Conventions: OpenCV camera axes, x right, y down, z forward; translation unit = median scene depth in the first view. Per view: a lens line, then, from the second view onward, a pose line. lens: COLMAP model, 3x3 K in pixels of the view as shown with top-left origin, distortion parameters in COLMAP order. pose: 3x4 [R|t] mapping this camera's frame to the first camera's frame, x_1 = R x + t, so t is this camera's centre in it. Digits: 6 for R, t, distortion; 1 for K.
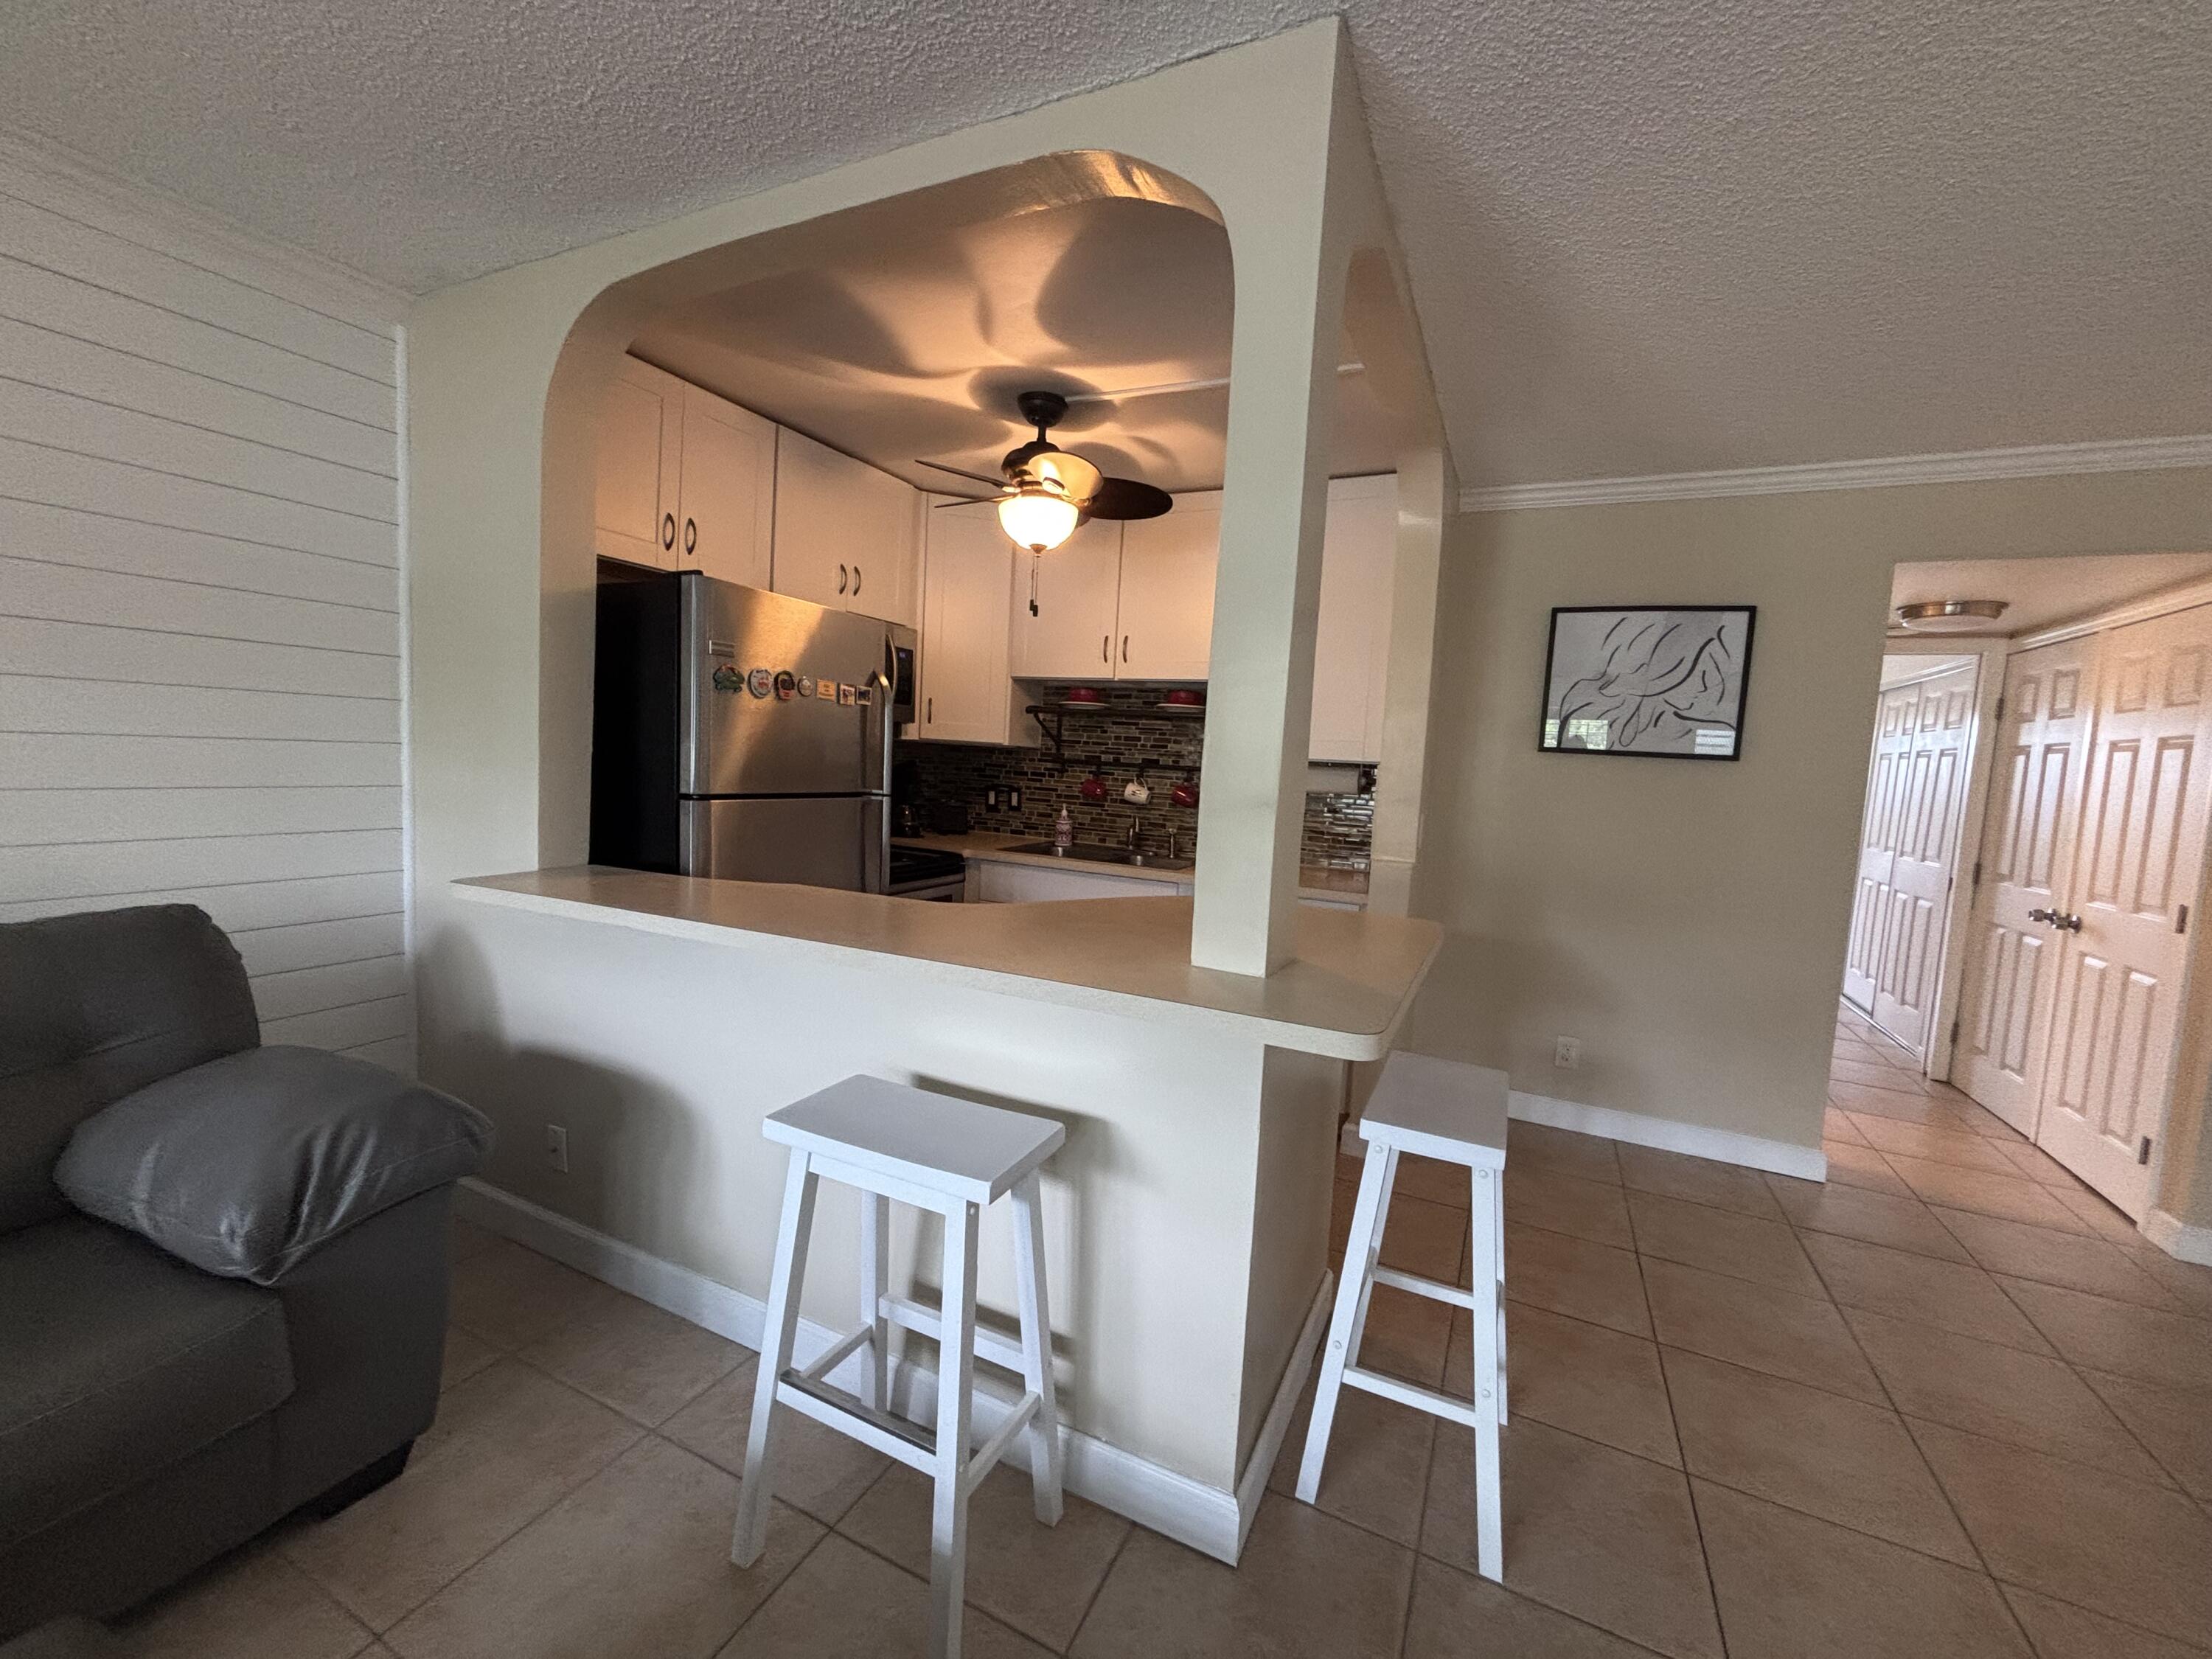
lens RADIAL K [[892.2, 0, 1105.6], [0, 892.2, 836.2], [0, 0, 1]] dist [0.002555, -0.000514]
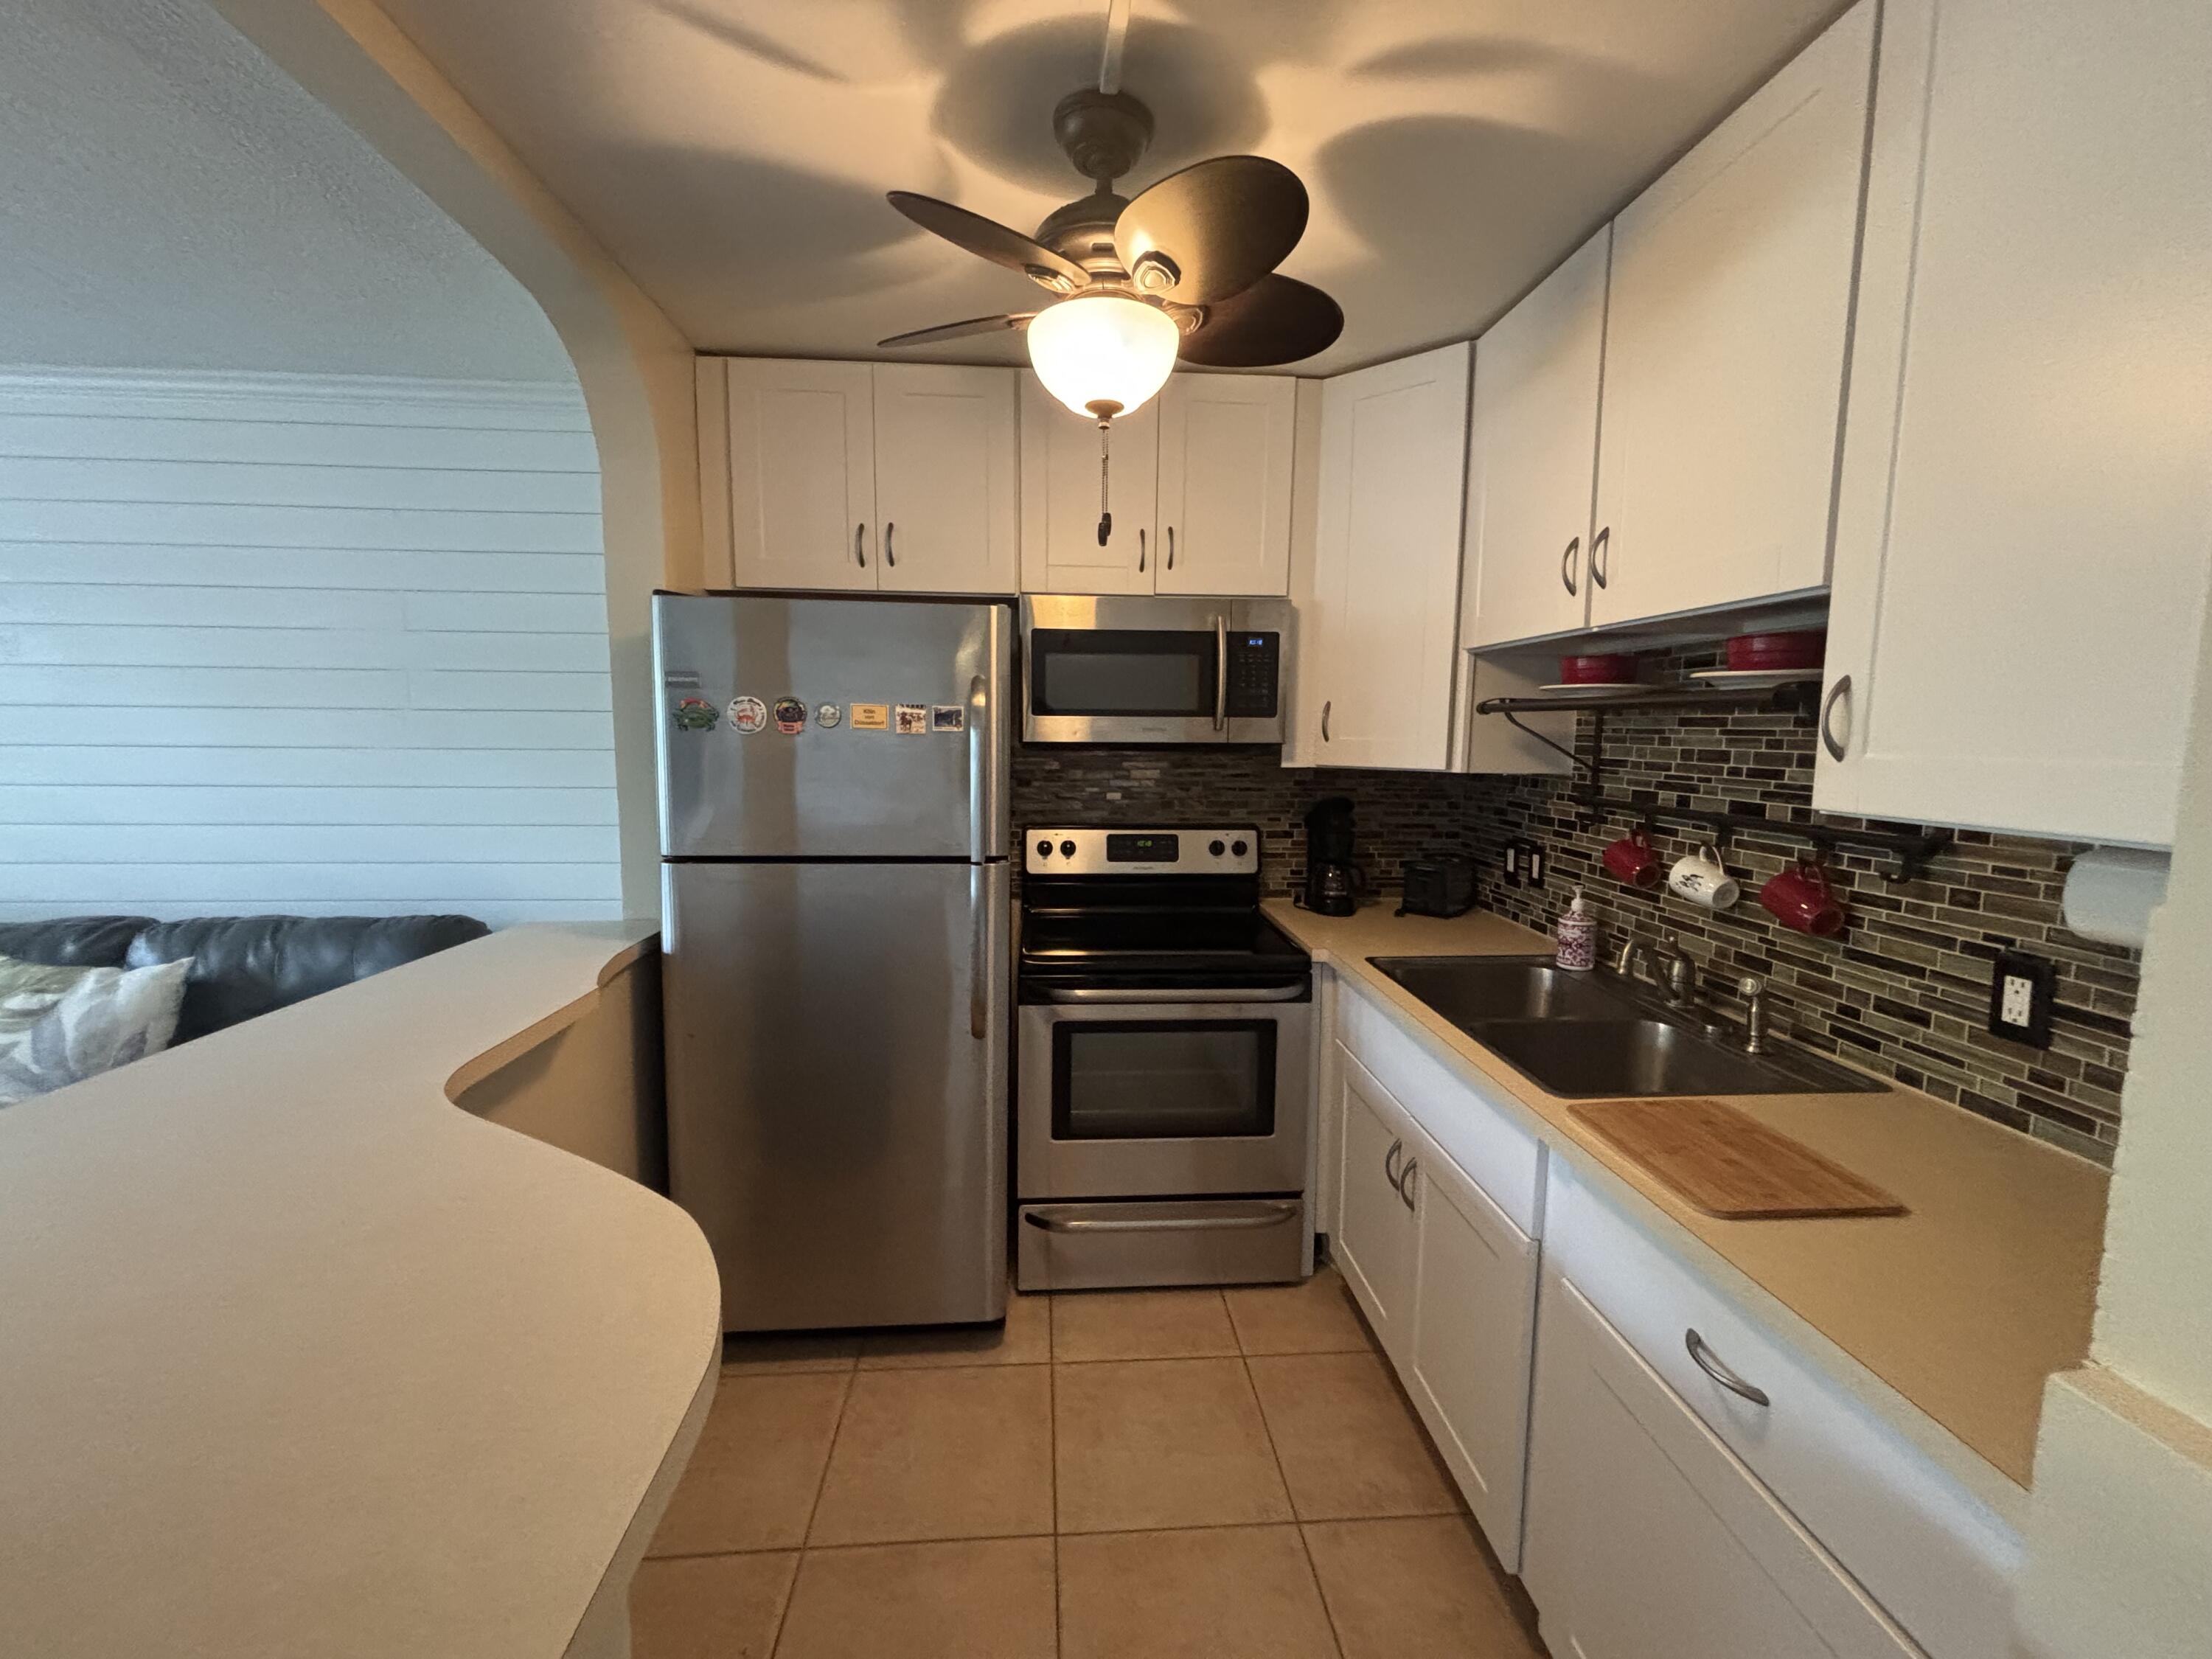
lens RADIAL K [[892.2, 0, 1109.1], [0, 892.2, 827.7], [0, 0, 1]] dist [0.002555, -0.000514]
pose [[0.487458, 0.047790, -0.871838, 0.379636], [-0.062304, 0.997860, 0.019863, -0.089914], [0.870921, 0.044636, 0.489392, 0.736285]]
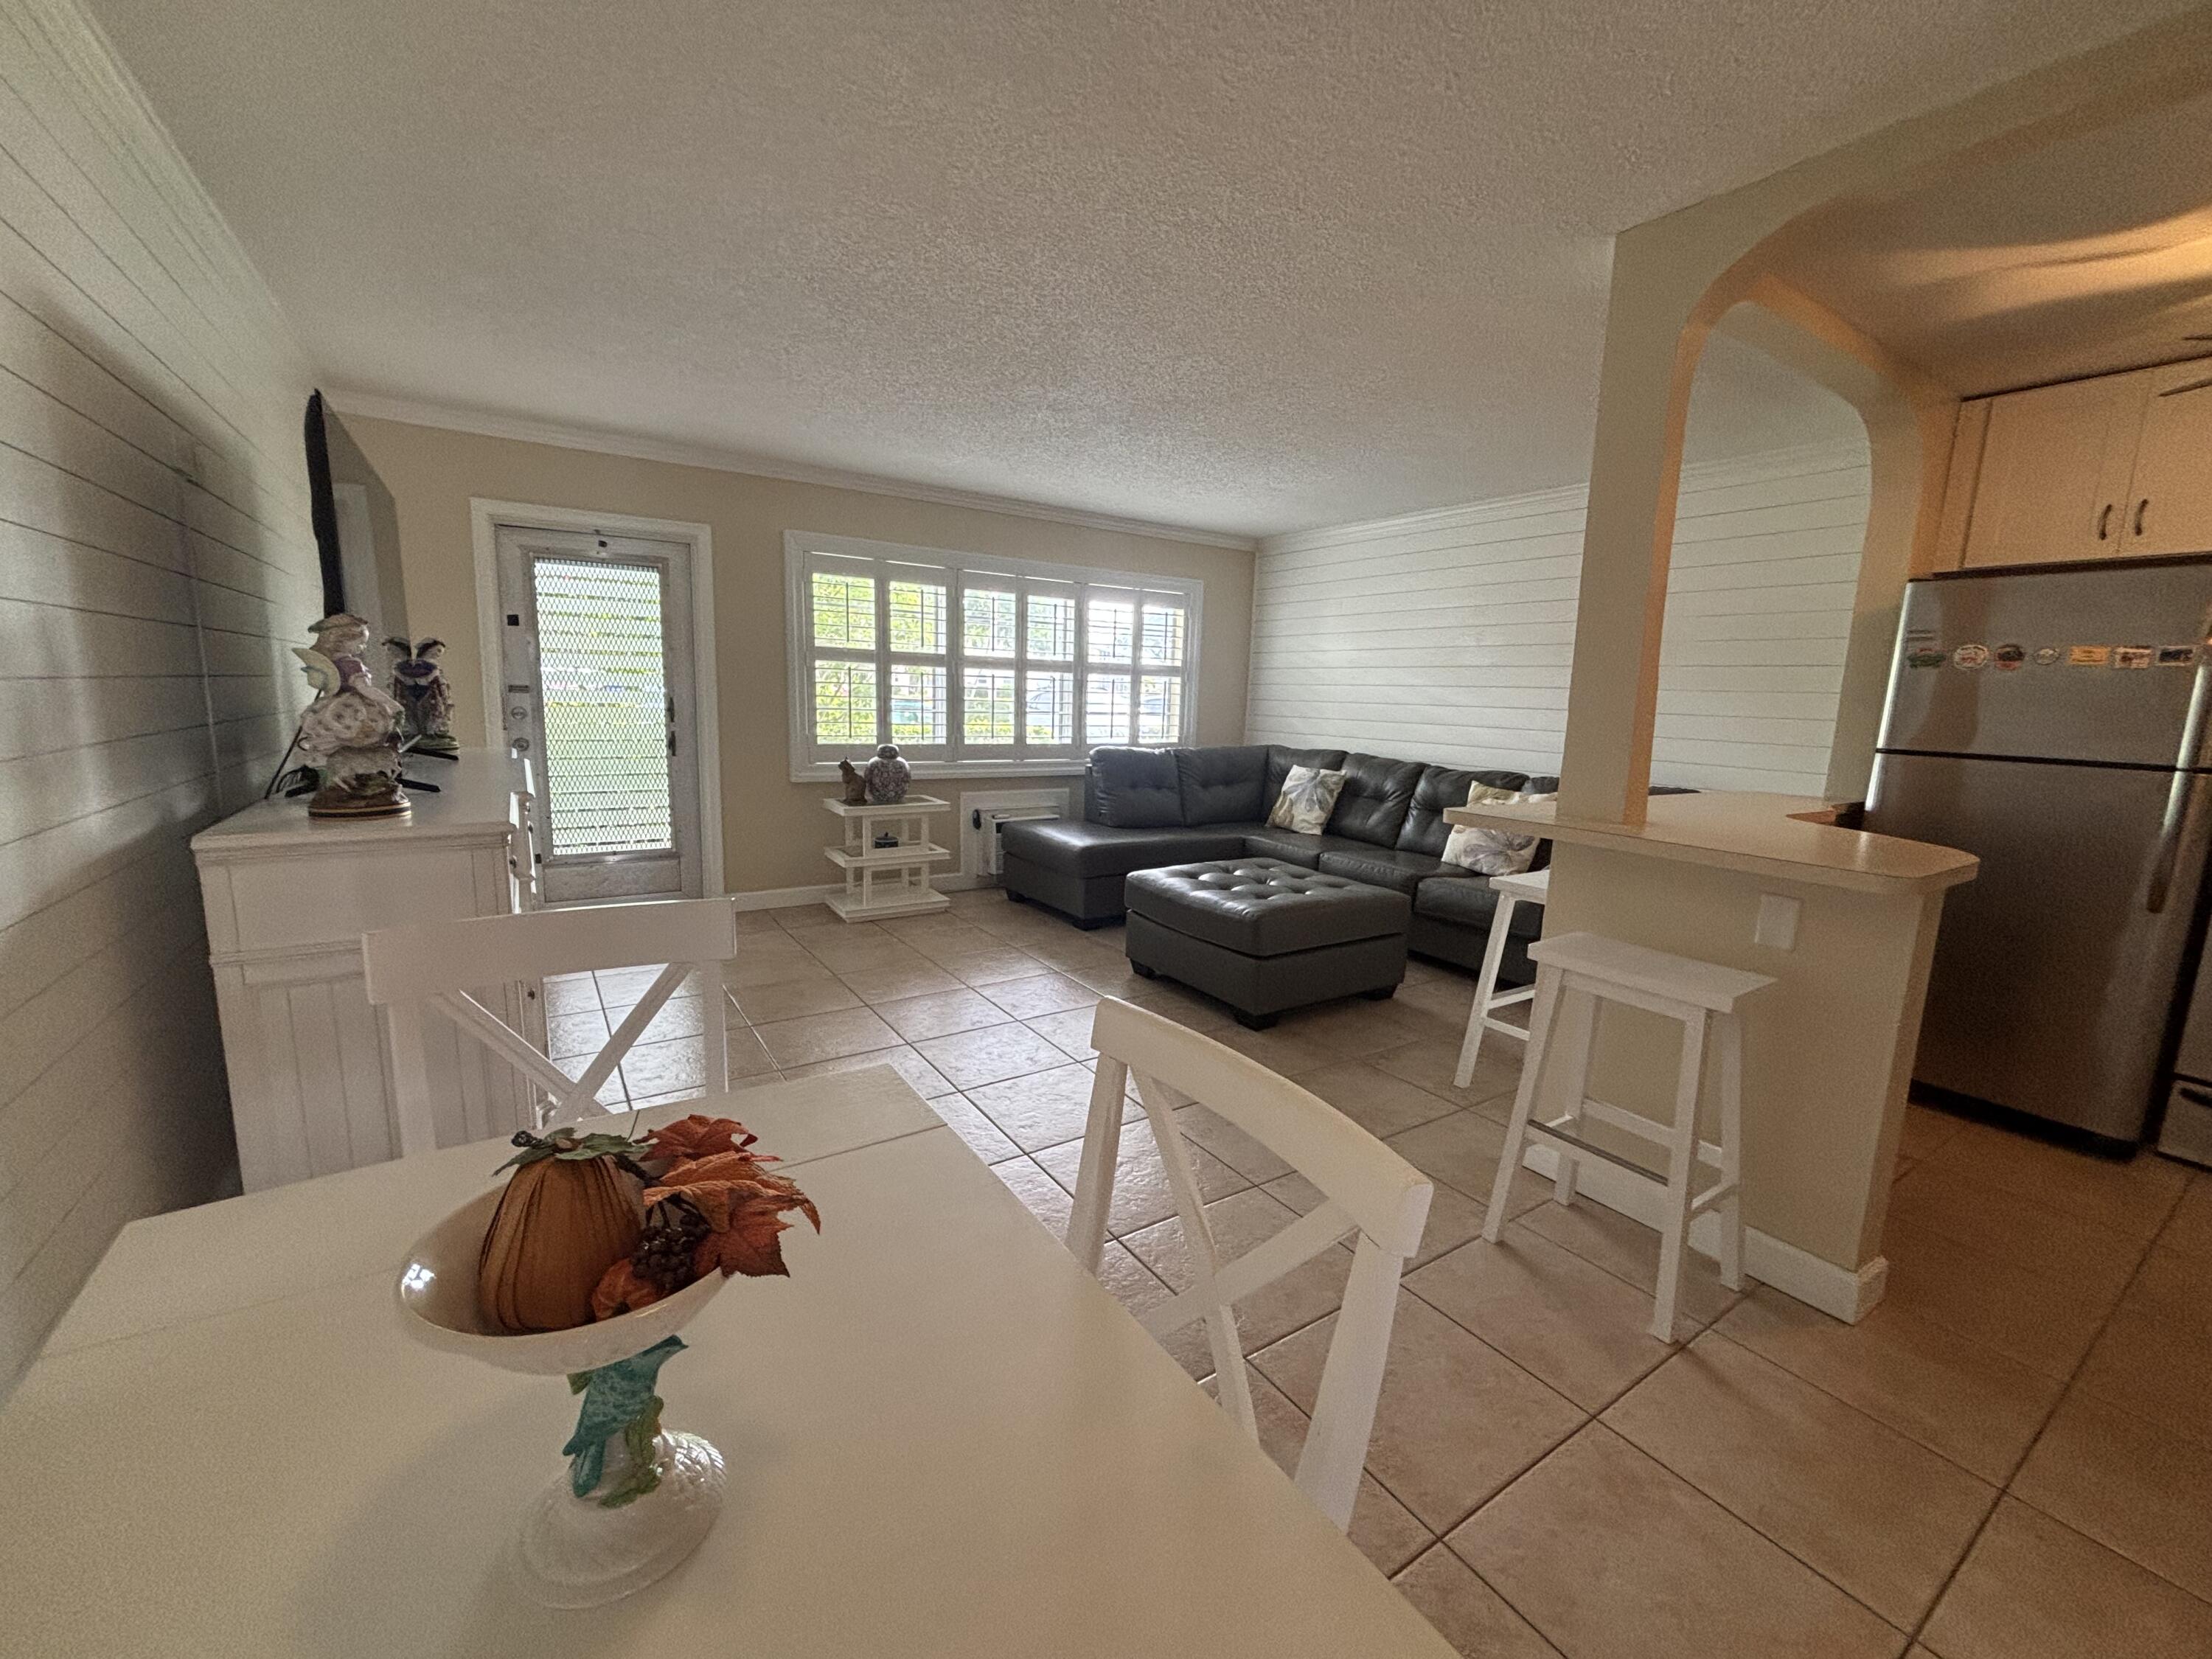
lens RADIAL K [[892.2, 0, 1100.9], [0, 892.2, 827.9], [0, 0, 1]] dist [0.002555, -0.000514]
pose [[-0.526696, 0.057120, -0.848132, 1.010952], [-0.138541, 0.978631, 0.151944, 0.022172], [0.838688, 0.197530, -0.507528, 0.558866]]
